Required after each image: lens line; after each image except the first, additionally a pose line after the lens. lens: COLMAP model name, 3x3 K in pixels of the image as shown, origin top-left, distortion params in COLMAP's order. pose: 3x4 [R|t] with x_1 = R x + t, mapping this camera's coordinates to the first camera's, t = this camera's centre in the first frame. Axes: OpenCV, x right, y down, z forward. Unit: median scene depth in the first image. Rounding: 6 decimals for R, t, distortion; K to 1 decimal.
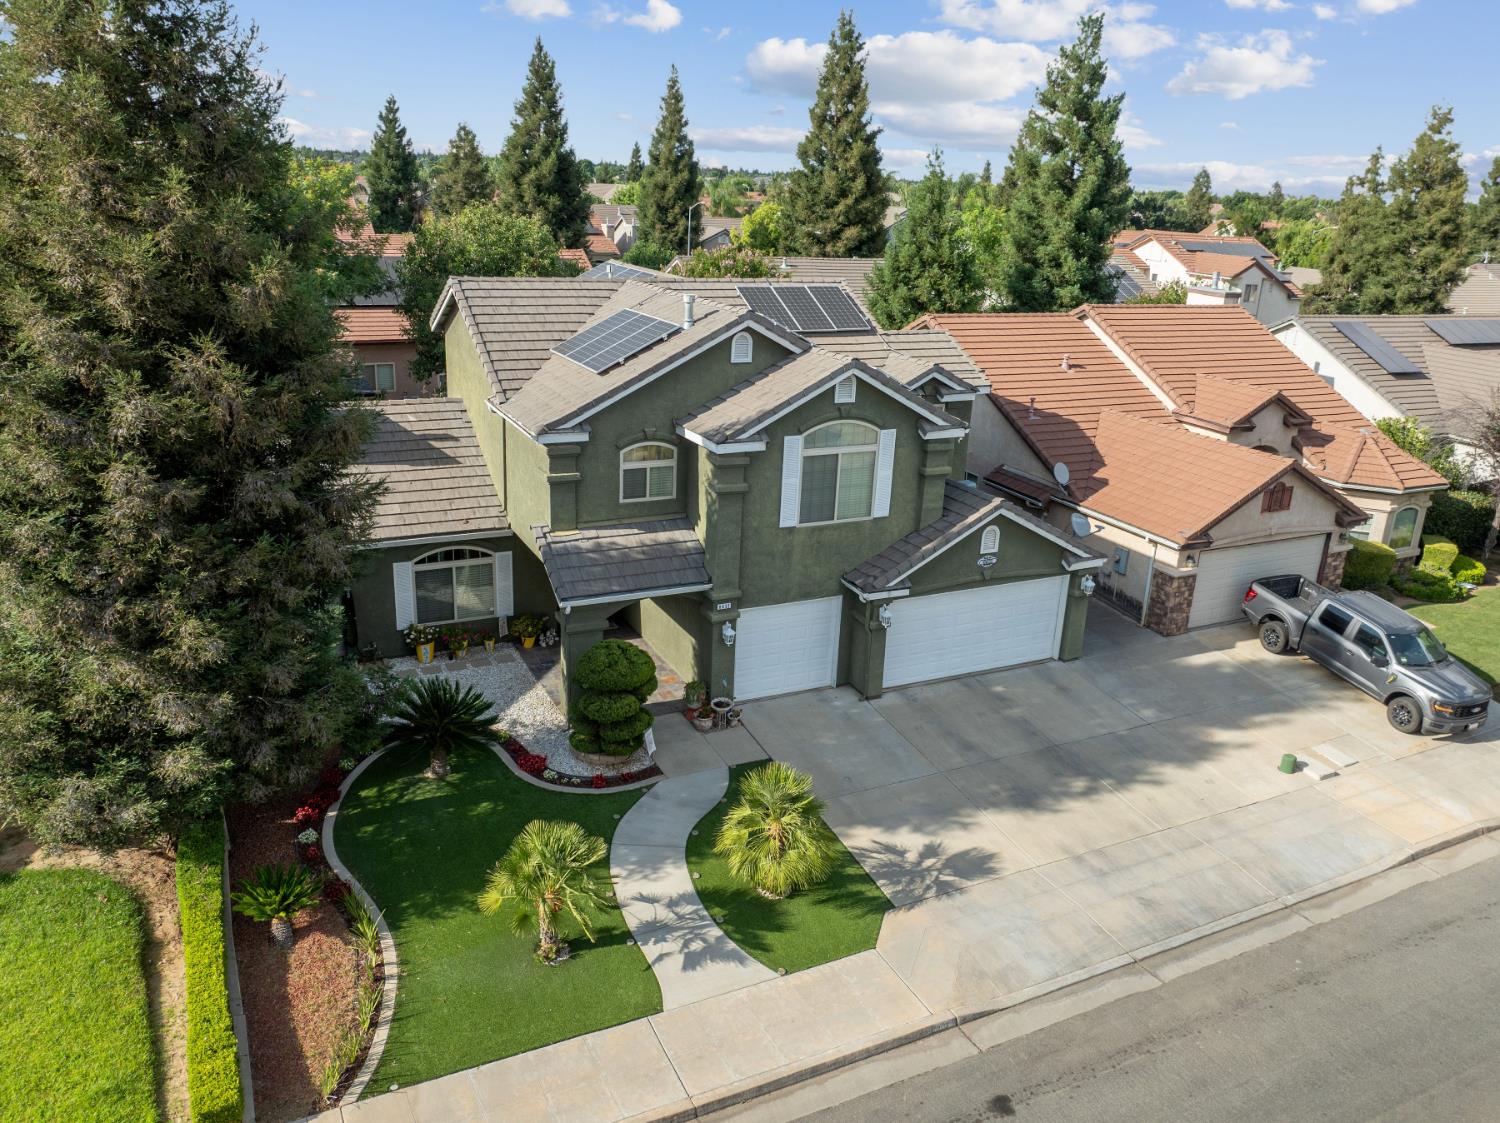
lens RADIAL K [[1125.4, 0, 750.0], [0, 1125.4, 561.5], [0, 0, 1]] dist [-0.038161, -0.001618]
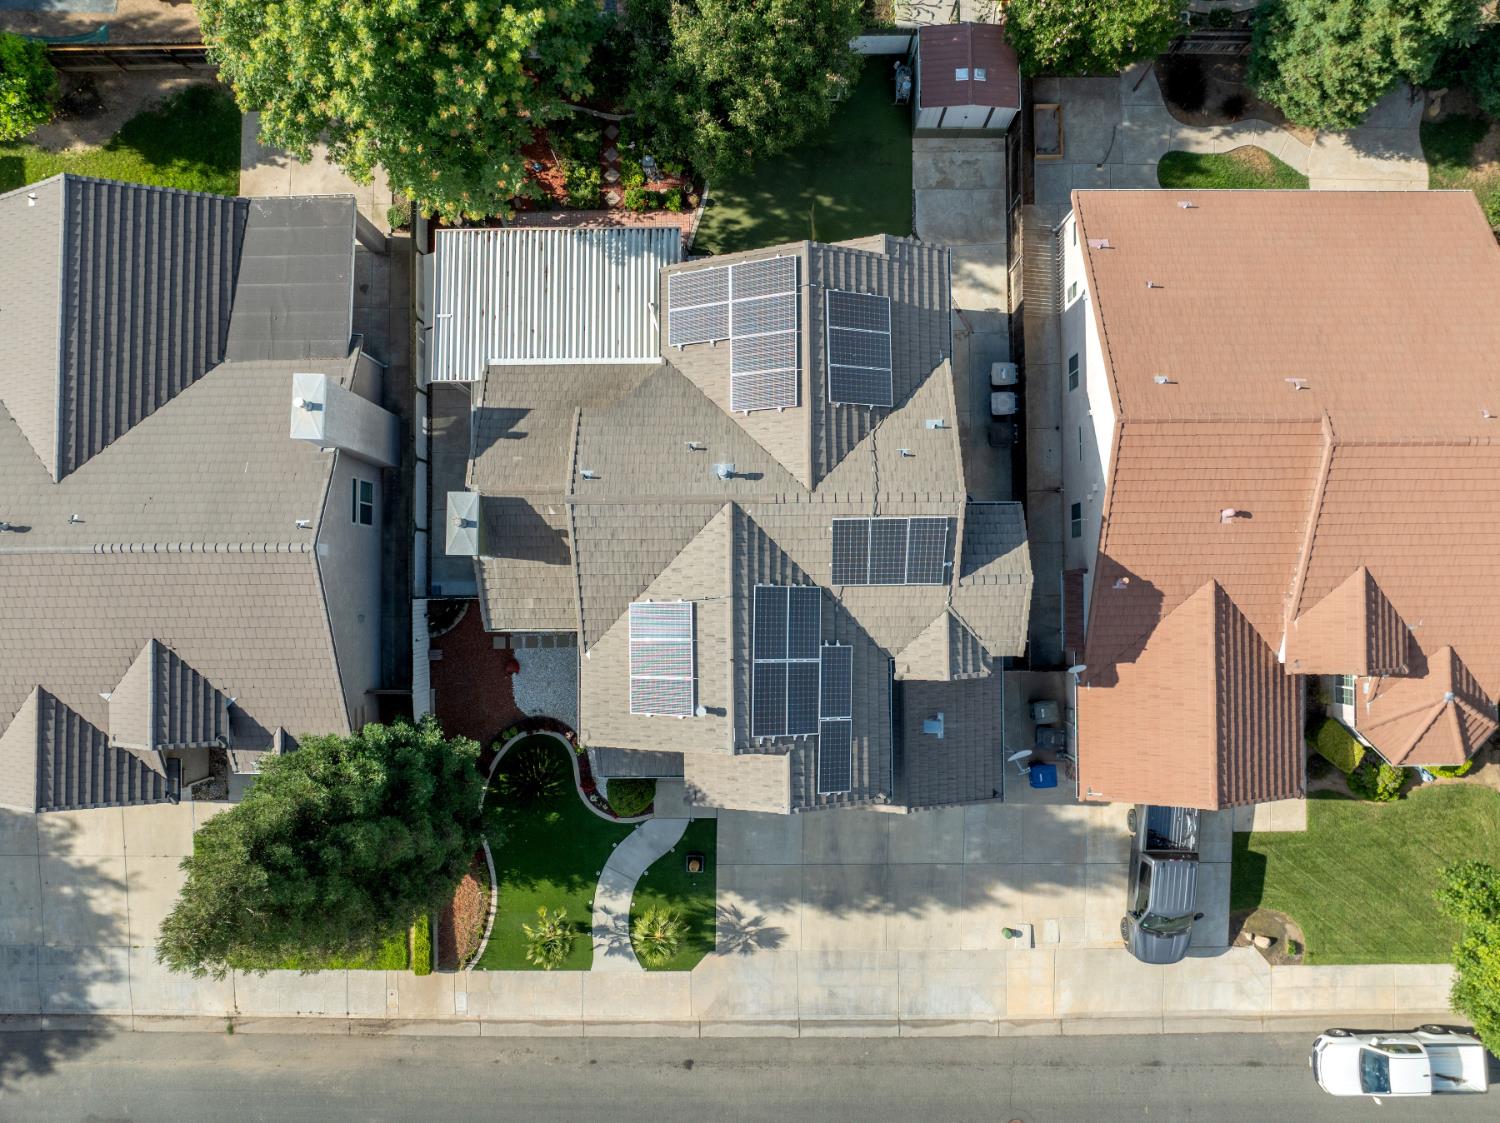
lens RADIAL K [[1056.9, 0, 758.1], [0, 1056.9, 559.9], [0, 0, 1]] dist [-0.040071, 0.005081]
pose [[0.896193, 0.438537, -0.067256, 0.007898], [-0.095985, 0.339650, 0.935641, -1.347202], [0.433157, -0.832060, 0.346485, 0.710817]]
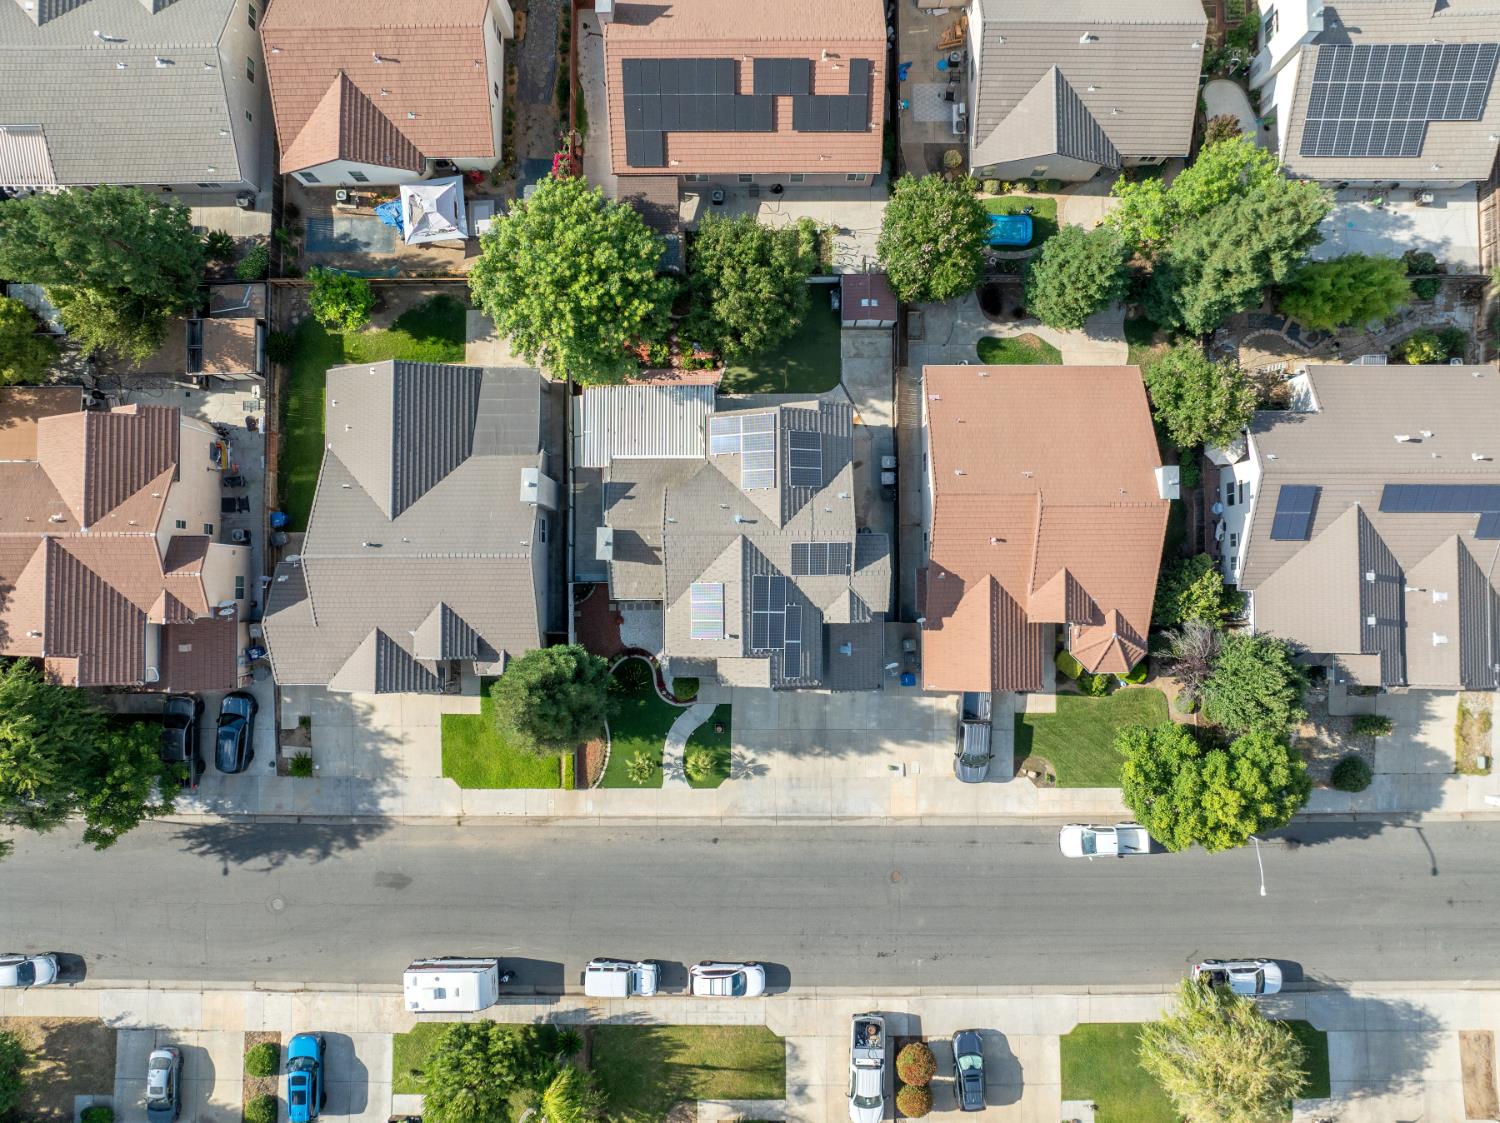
lens RADIAL K [[1056.9, 0, 758.1], [0, 1056.9, 559.9], [0, 0, 1]] dist [-0.040071, 0.005081]
pose [[0.894709, 0.441934, -0.064737, 0.087889], [-0.099976, 0.339414, 0.935309, -2.490599], [0.435318, -0.830357, 0.347860, 0.293644]]
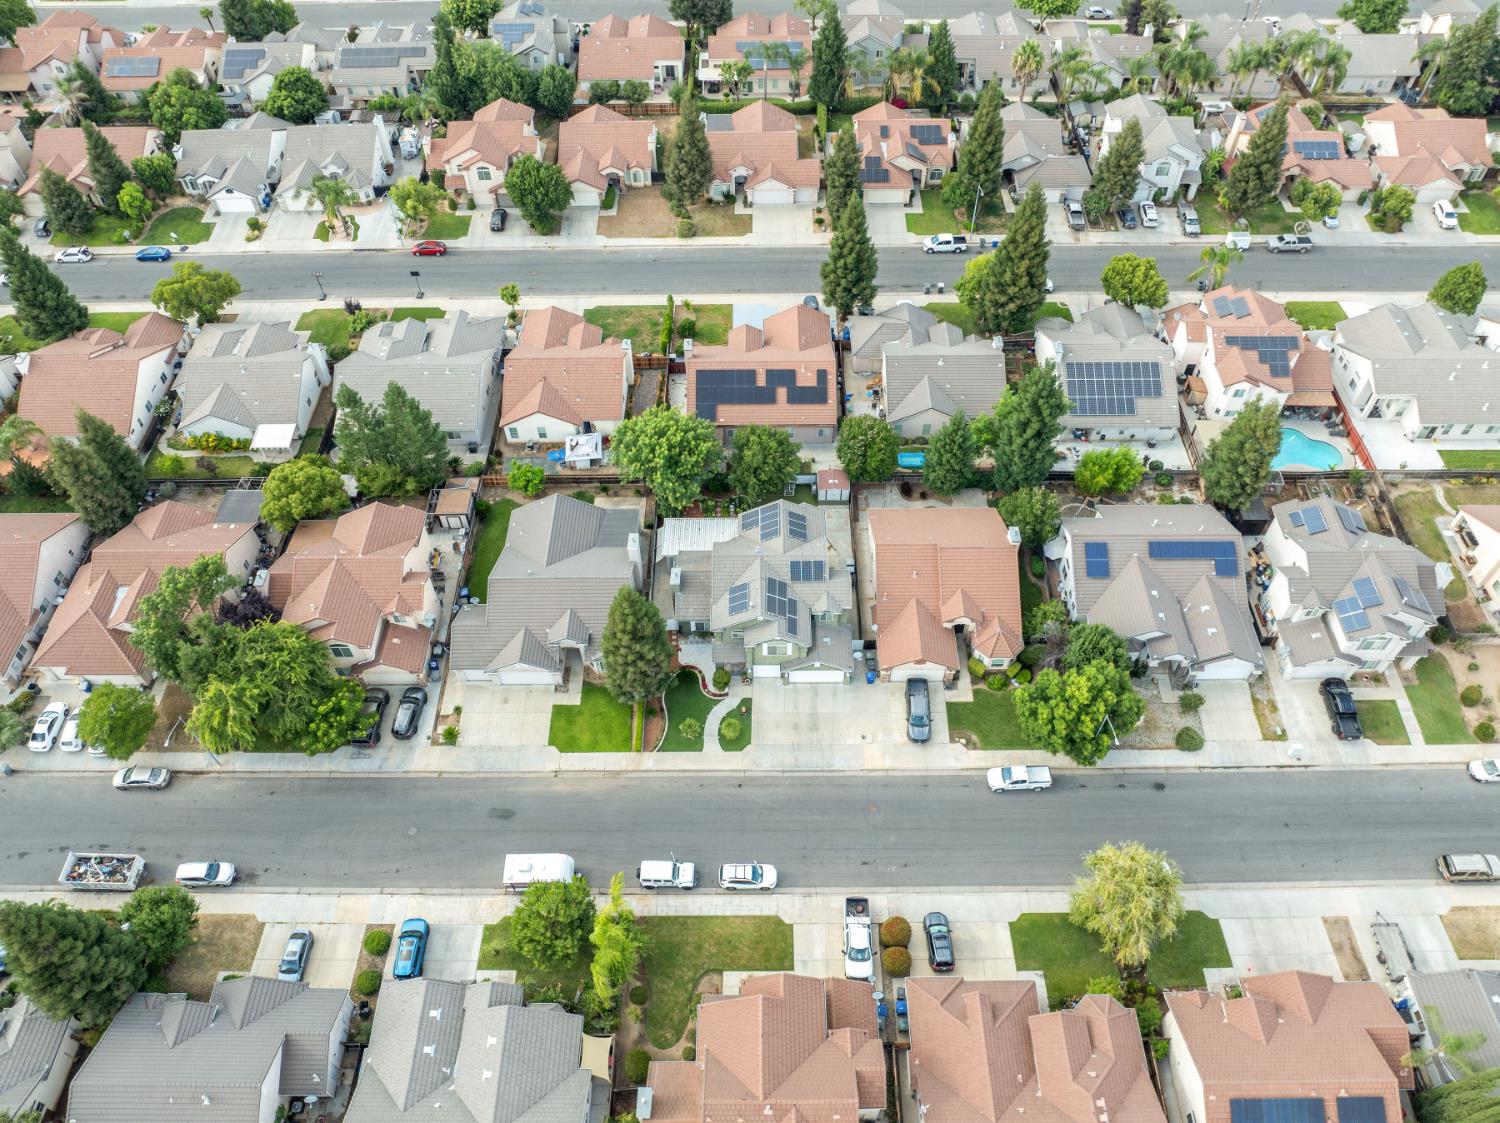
lens RADIAL K [[1056.9, 0, 758.1], [0, 1056.9, 559.9], [0, 0, 1]] dist [-0.040071, 0.005081]
pose [[0.894411, 0.313393, -0.319083, 1.134182], [-0.099055, 0.834528, 0.541988, -2.415636], [0.436139, -0.453153, 0.777454, -1.930883]]
